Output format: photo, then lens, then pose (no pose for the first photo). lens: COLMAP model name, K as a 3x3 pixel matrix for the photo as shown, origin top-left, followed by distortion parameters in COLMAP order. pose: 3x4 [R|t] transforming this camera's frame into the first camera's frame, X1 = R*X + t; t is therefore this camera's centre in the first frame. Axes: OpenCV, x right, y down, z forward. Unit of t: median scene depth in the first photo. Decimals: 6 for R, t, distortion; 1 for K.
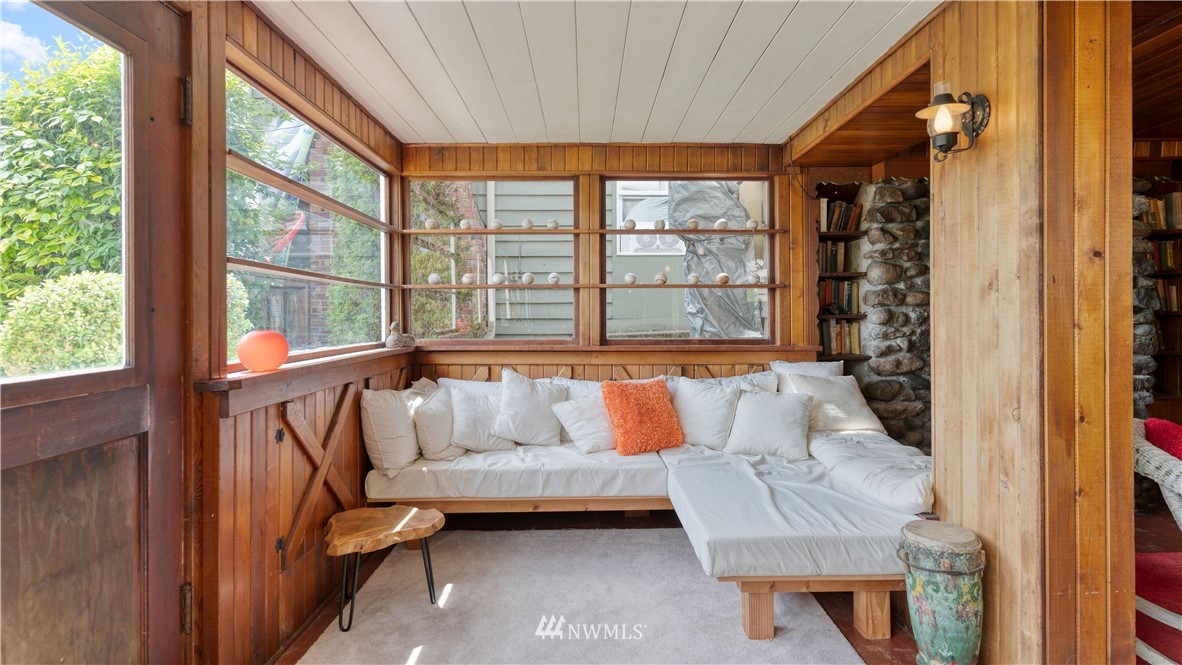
lens RADIAL K [[575.6, 0, 592.9], [0, 575.6, 322.7], [0, 0, 1]] dist [0.003488, 0.000723]
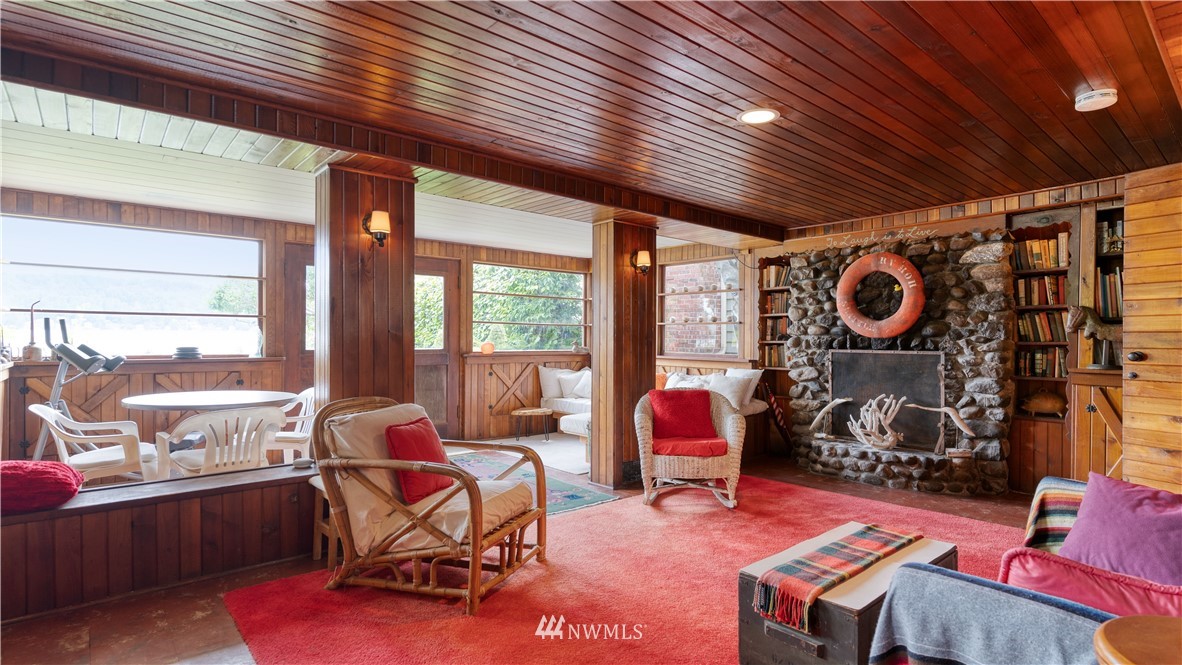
lens RADIAL K [[575.6, 0, 588.9], [0, 575.6, 336.5], [0, 0, 1]] dist [0.003488, 0.000723]
pose [[0.647484, 0.008847, -0.762027, 1.320976], [-0.020911, 0.999762, -0.006161, -0.004754], [0.761792, 0.019923, 0.647516, -0.402032]]
